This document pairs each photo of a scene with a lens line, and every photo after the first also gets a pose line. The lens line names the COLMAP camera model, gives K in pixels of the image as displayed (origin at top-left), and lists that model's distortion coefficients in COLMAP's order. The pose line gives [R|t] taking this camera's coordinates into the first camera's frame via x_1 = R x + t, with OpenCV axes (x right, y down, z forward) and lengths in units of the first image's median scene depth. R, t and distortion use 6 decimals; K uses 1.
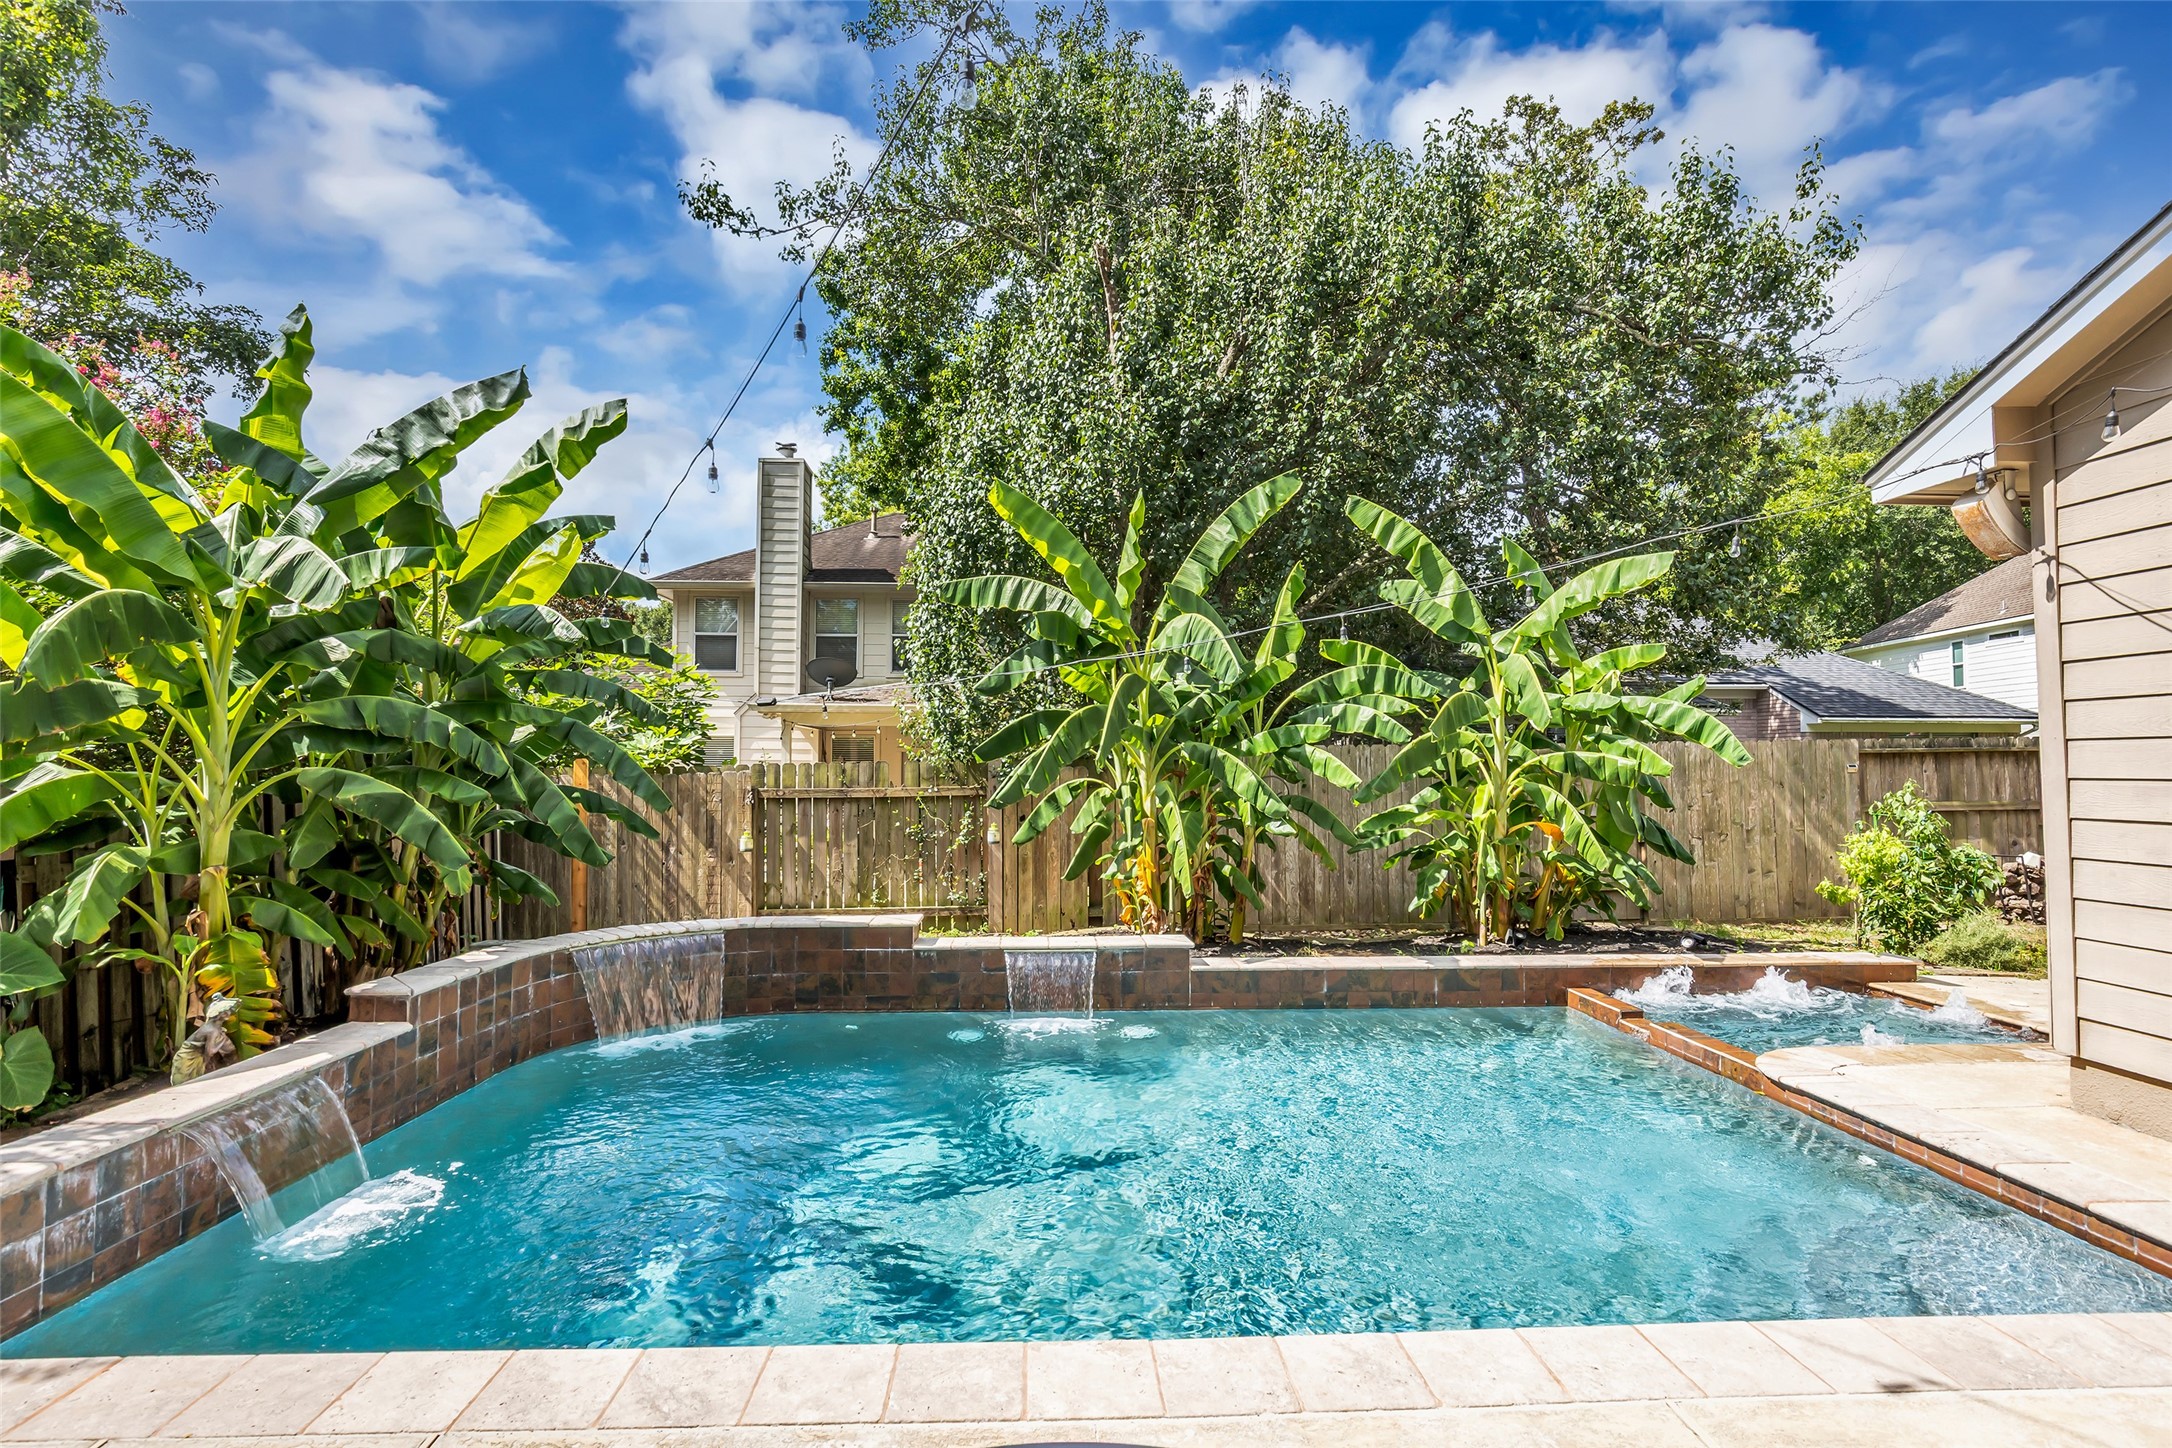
lens RADIAL K [[998.1, 0, 1073.9], [0, 998.1, 729.7], [0, 0, 1]] dist [-0.003711, -0.000263]
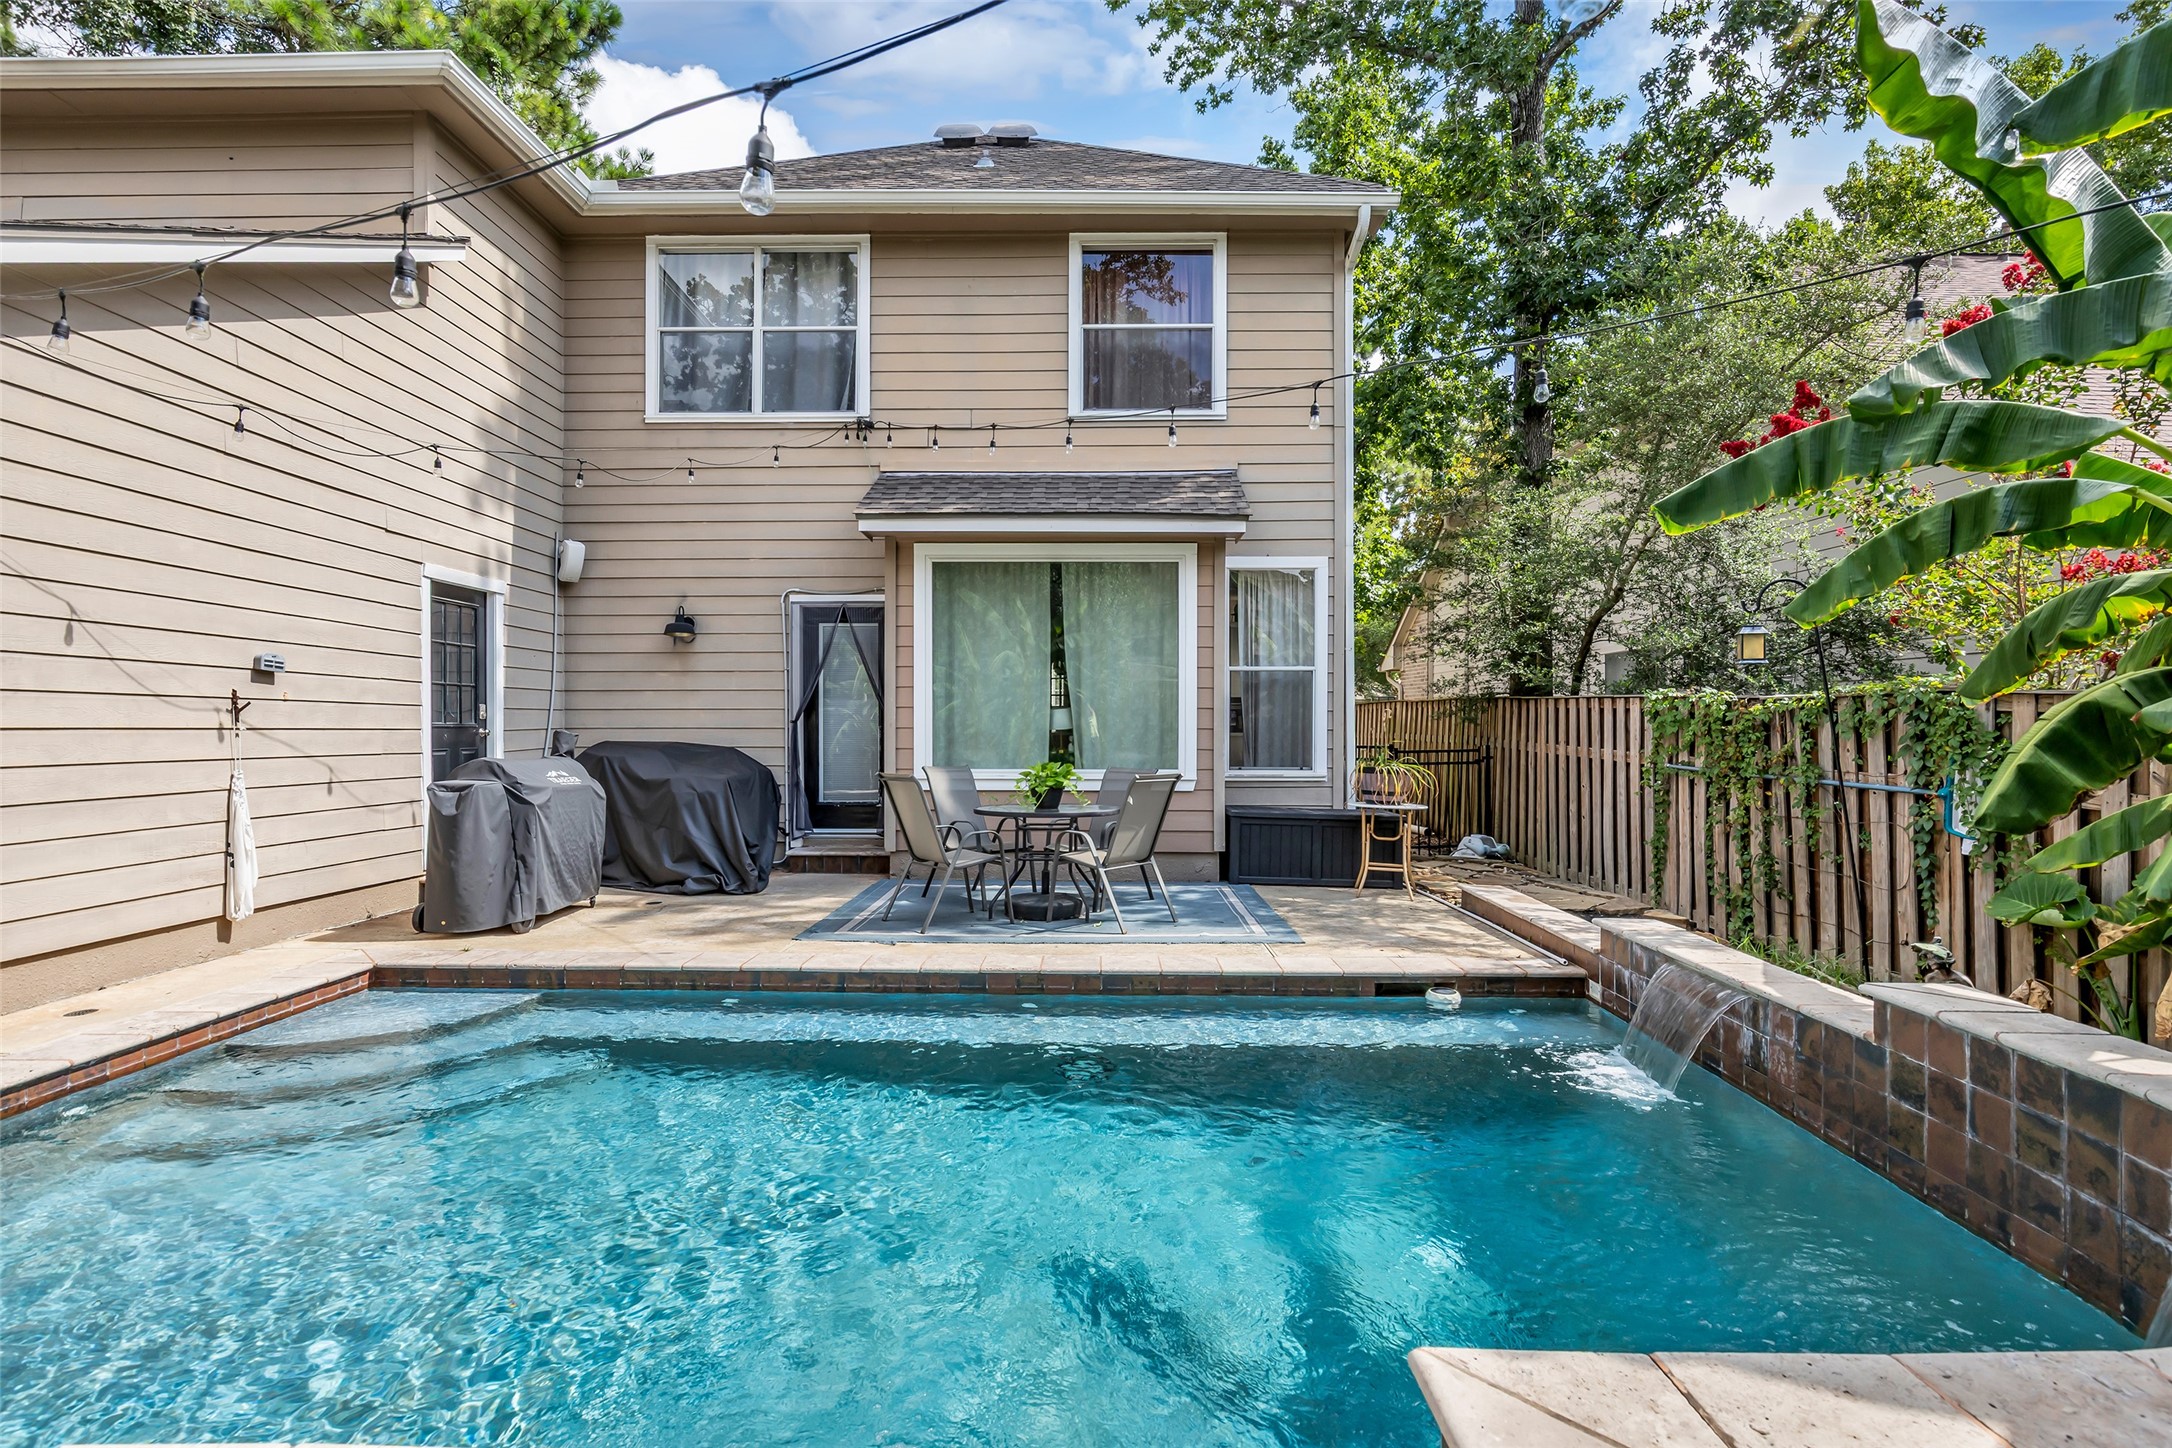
lens RADIAL K [[1018.3, 0, 1070.5], [0, 1018.3, 723.9], [0, 0, 1]] dist [-0.022303, 0.017262]
pose [[-0.997329, -0.004740, 0.072880, -0.085337], [-0.007466, 0.999281, -0.037177, 0.060938], [-0.072651, -0.037622, -0.996648, 1.015013]]
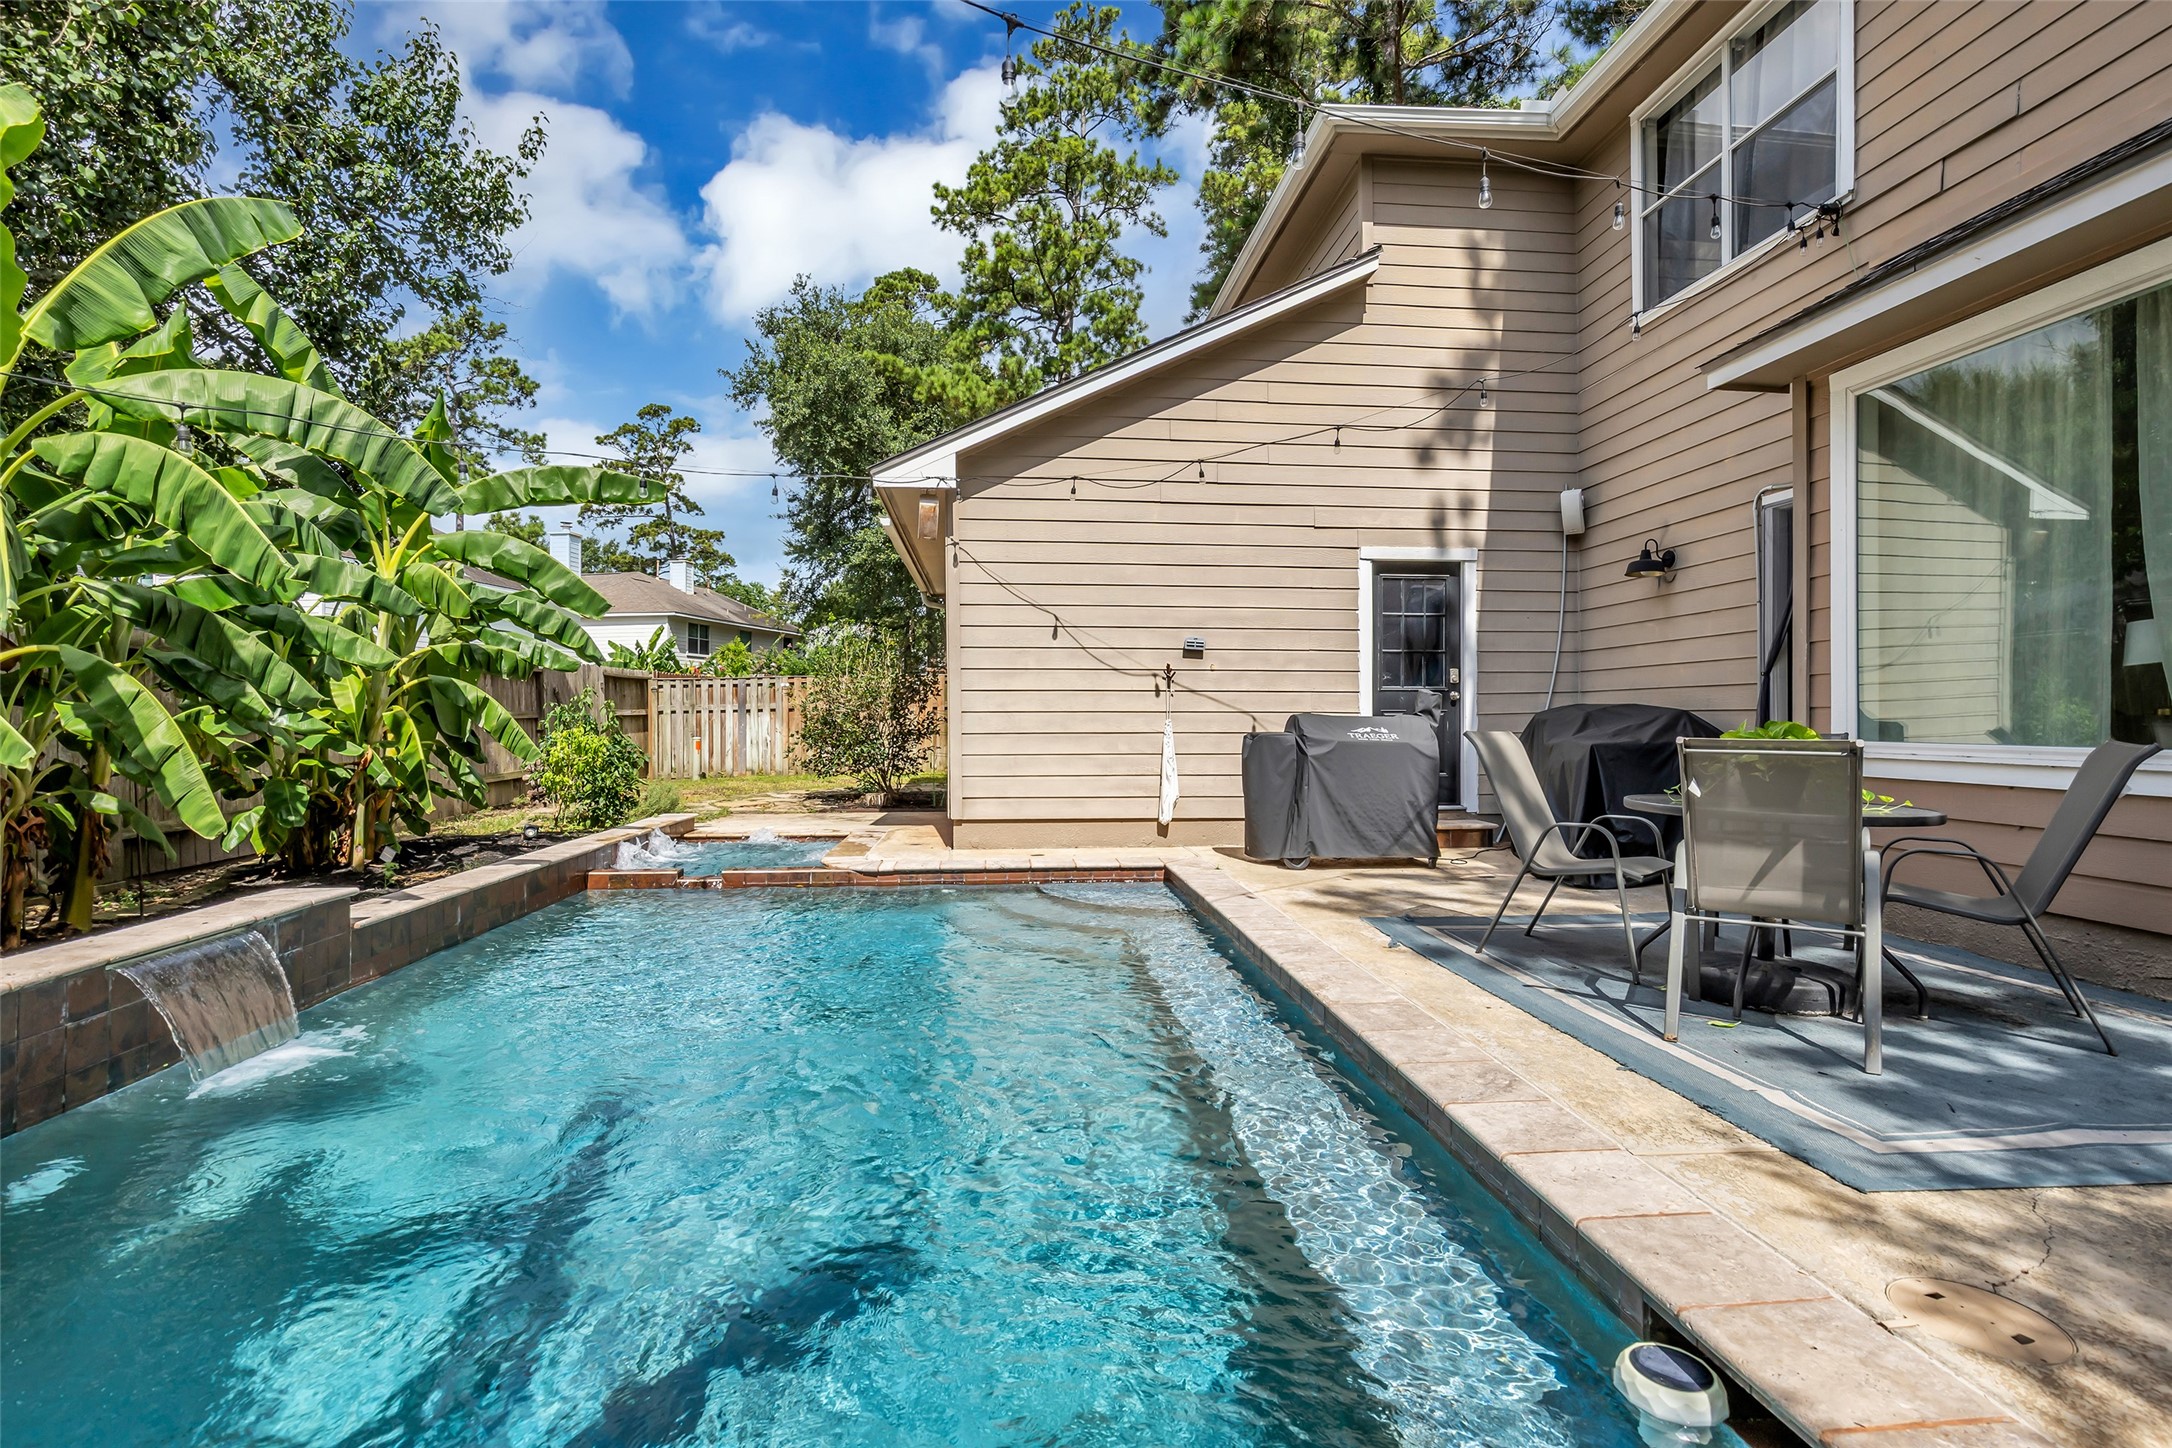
lens RADIAL K [[1015.8, 0, 1084.0], [0, 1015.8, 715.8], [0, 0, 1]] dist [-0.014341, 0.001050]
pose [[-0.042507, -0.001539, 0.999095, -0.478716], [-0.035050, 0.999386, 0.000048, 0.070603], [-0.998481, -0.035016, -0.042535, 0.468166]]
